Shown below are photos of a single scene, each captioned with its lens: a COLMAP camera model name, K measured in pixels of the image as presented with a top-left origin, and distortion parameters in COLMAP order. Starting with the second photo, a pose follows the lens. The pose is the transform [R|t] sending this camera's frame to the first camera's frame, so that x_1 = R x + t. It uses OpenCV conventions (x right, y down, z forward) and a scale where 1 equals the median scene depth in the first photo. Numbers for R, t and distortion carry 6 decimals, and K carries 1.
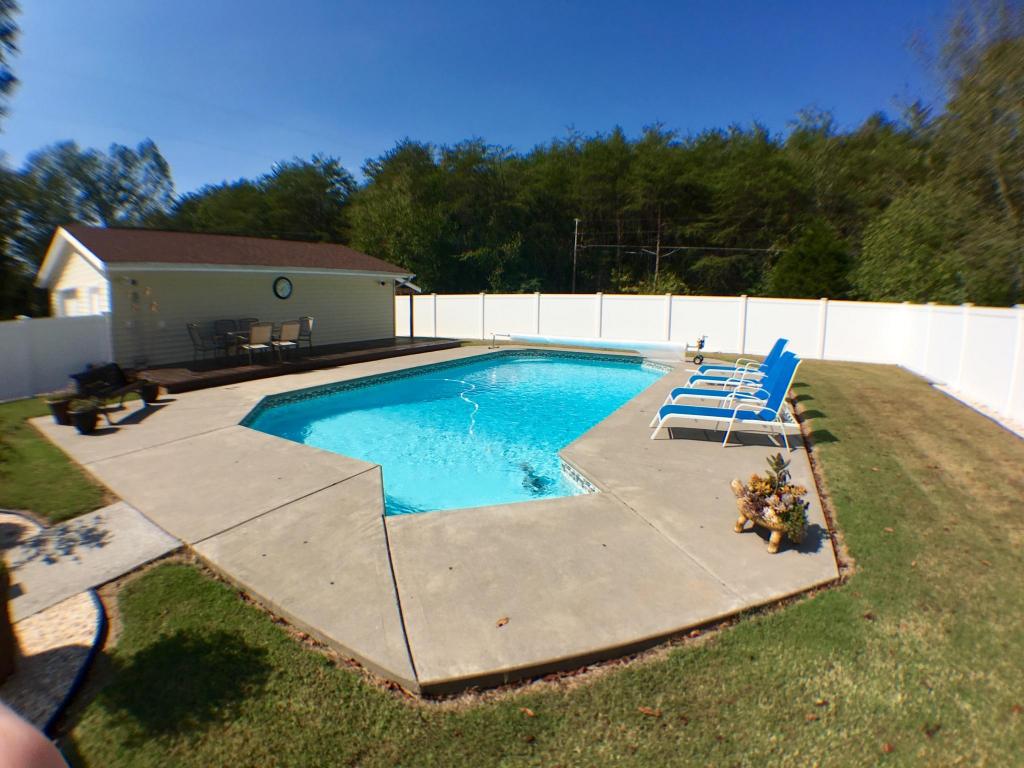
lens RADIAL K [[875.4, 0, 511.4], [0, 875.4, 381.4], [0, 0, 1]] dist [0.075572, -0.064696]
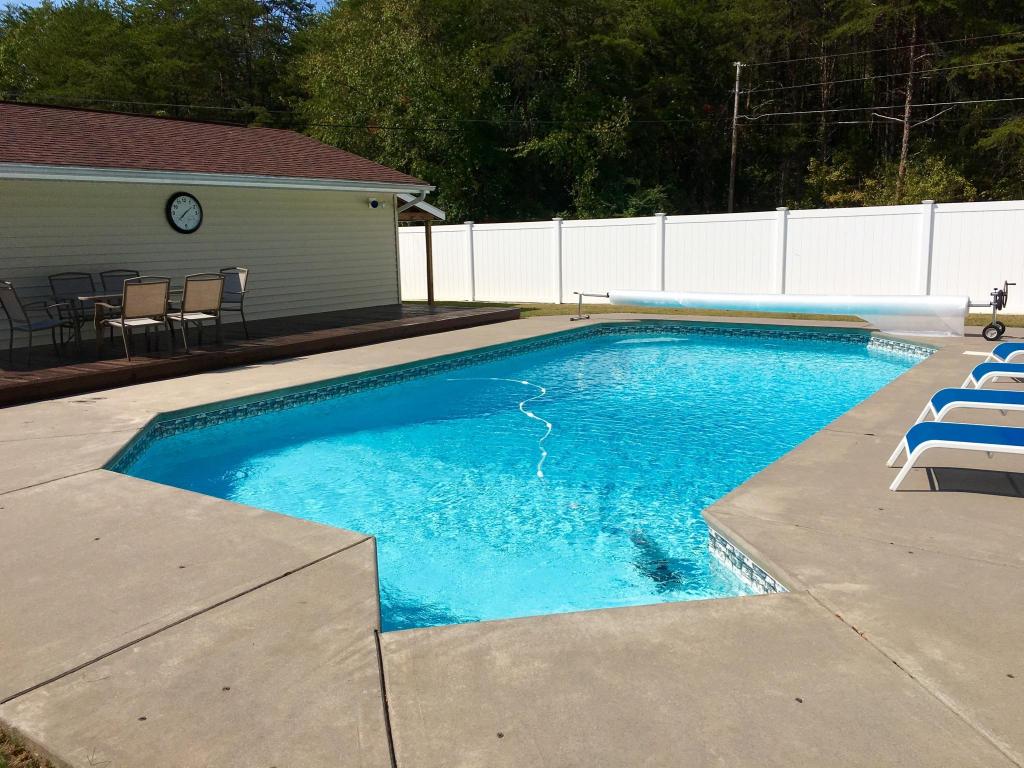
lens RADIAL K [[875.4, 0, 517.9], [0, 875.4, 409.5], [0, 0, 1]] dist [0.075572, -0.064696]
pose [[0.992659, -0.009007, -0.120614, 0.007302], [0.014106, 0.999040, 0.041485, -0.005414], [0.120124, -0.042882, 0.991832, 0.469475]]
